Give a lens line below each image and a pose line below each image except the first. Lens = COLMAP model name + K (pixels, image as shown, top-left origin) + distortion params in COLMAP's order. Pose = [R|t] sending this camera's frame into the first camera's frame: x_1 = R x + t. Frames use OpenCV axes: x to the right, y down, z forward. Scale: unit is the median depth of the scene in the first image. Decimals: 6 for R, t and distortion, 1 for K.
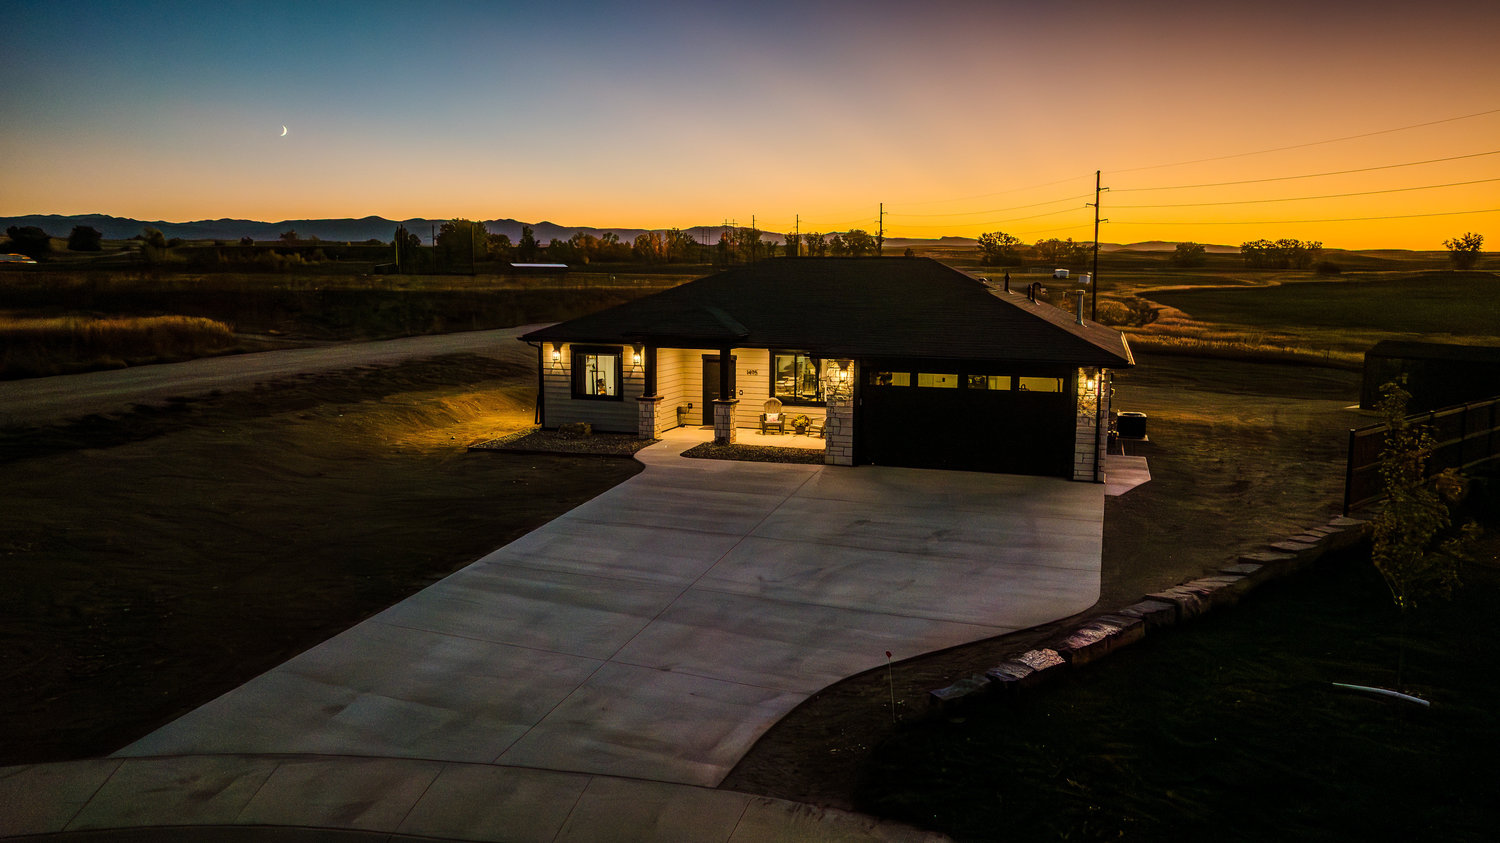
lens RADIAL K [[1057.8, 0, 750.0], [0, 1057.8, 421.5], [0, 0, 1]] dist [-0.019274, 0.005955]
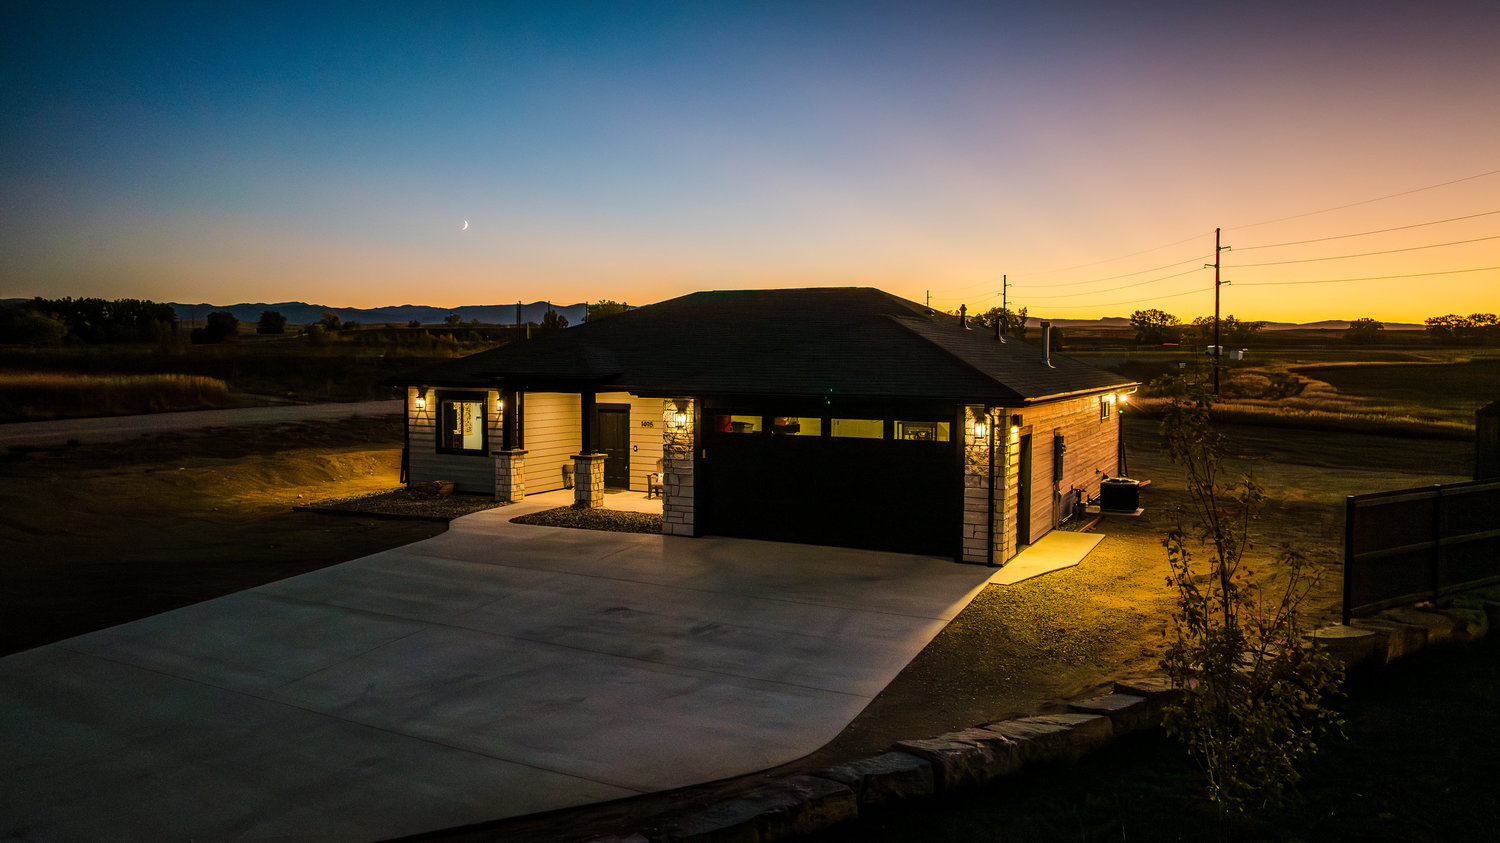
lens RADIAL K [[1057.8, 0, 750.0], [0, 1057.8, 421.5], [0, 0, 1]] dist [-0.019274, 0.005955]
pose [[0.989574, 0.006576, -0.143877, 0.215746], [-0.017625, 0.996978, -0.075653, 0.013731], [0.142945, 0.077401, 0.986699, 0.204058]]
